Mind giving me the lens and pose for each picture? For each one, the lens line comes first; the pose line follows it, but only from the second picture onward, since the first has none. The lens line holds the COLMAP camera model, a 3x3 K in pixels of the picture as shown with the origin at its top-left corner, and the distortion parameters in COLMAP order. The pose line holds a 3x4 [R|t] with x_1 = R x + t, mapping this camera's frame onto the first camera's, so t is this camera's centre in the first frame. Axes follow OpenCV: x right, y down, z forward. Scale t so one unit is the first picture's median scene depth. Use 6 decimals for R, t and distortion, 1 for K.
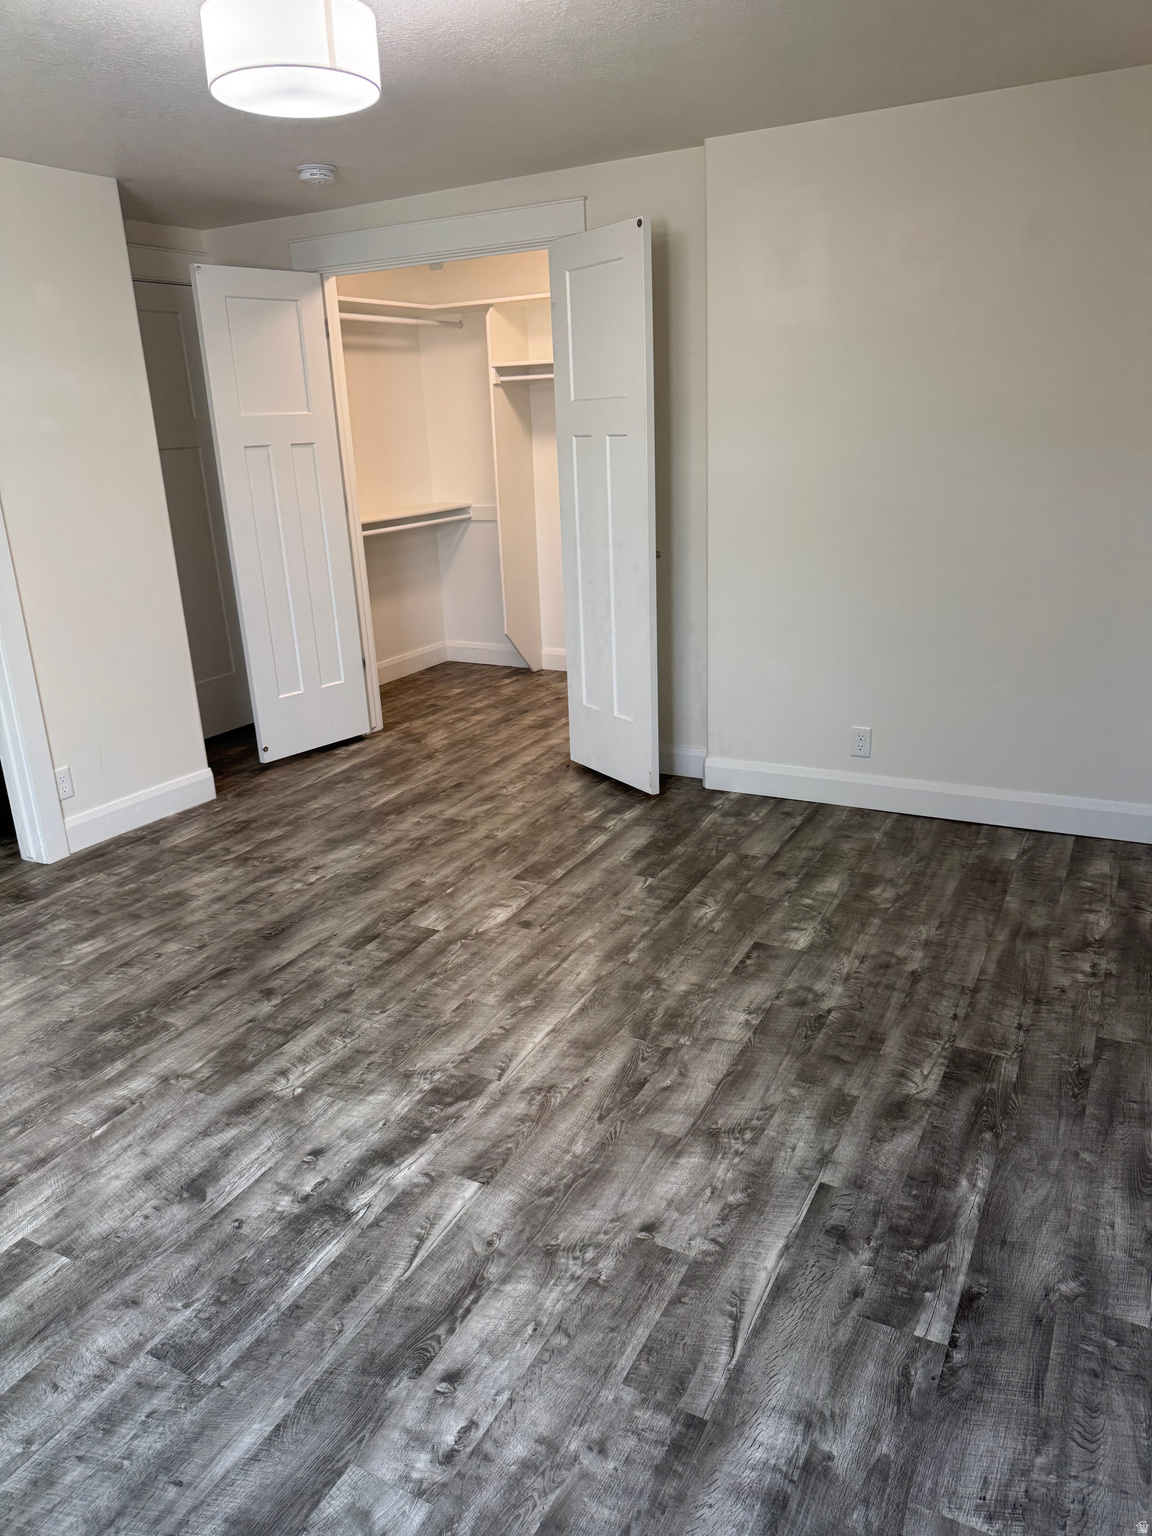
lens RADIAL K [[1085.6, 0, 577.6], [0, 1085.6, 766.9], [0, 0, 1]] dist [0.009577, -0.028724]
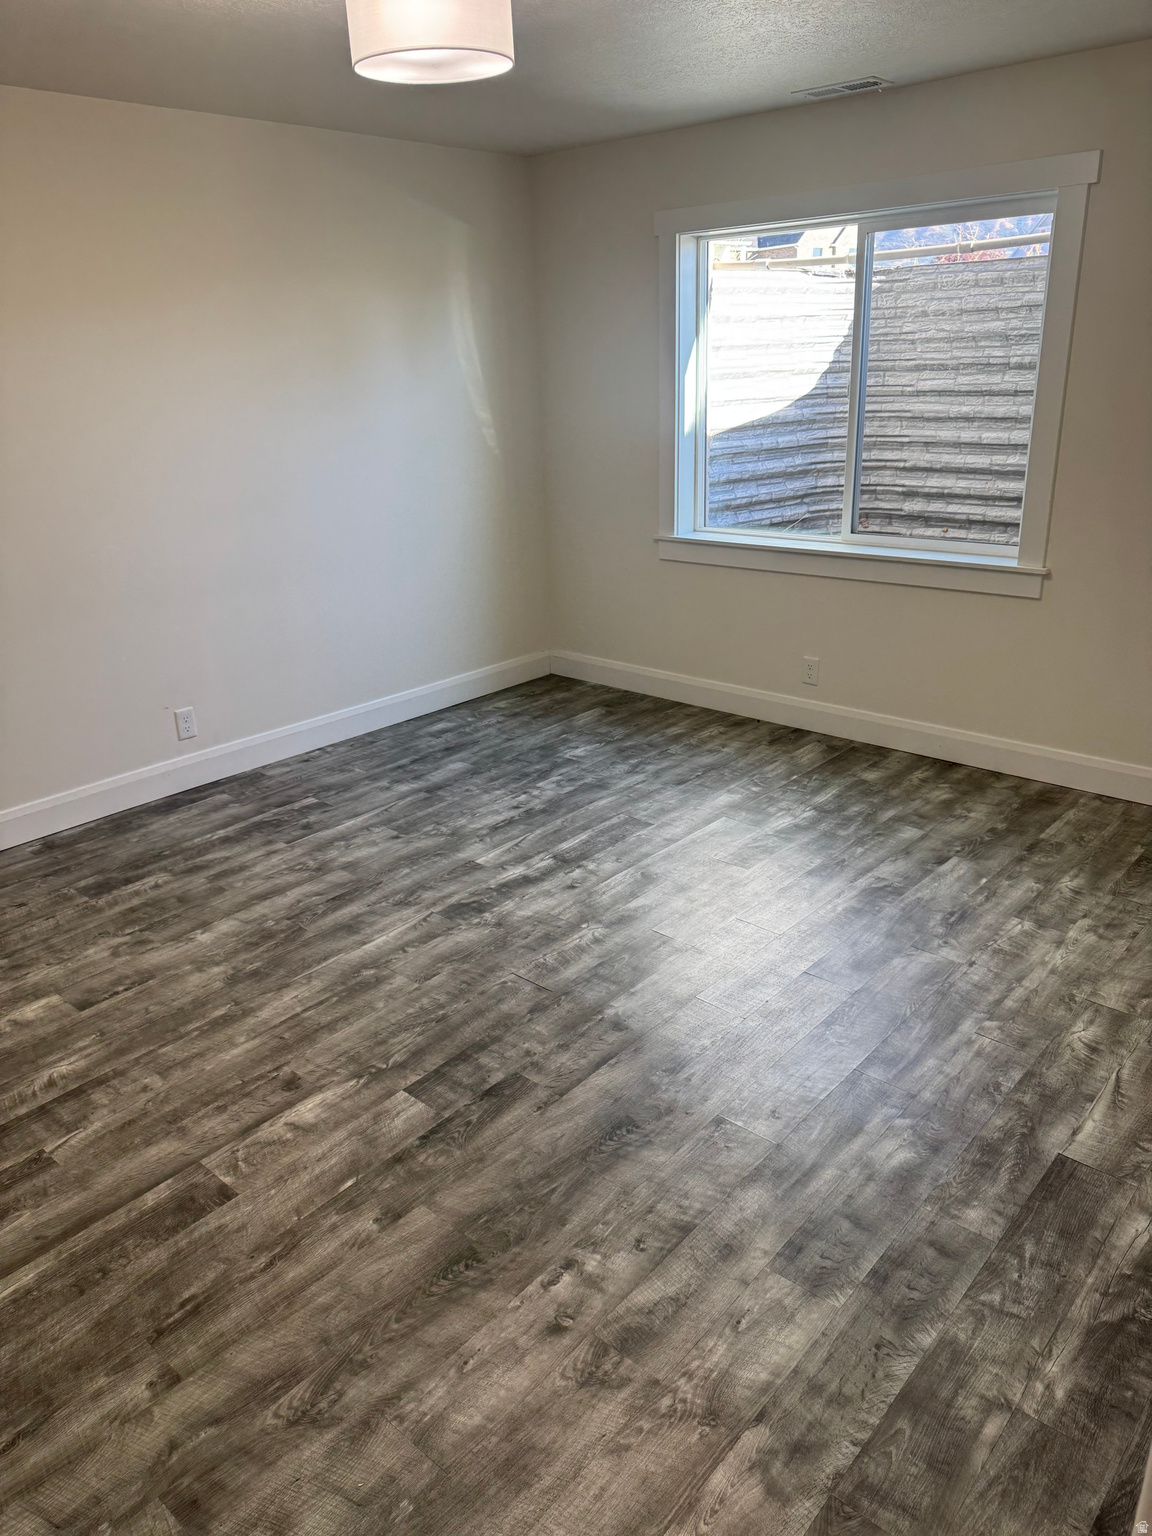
lens RADIAL K [[1085.6, 0, 581.1], [0, 1085.6, 766.8], [0, 0, 1]] dist [0.009577, -0.028724]
pose [[-0.971355, -0.033786, 0.235221, -0.513282], [0.118786, 0.788269, 0.603757, -0.570036], [-0.205816, 0.614403, -0.761675, 1.746679]]
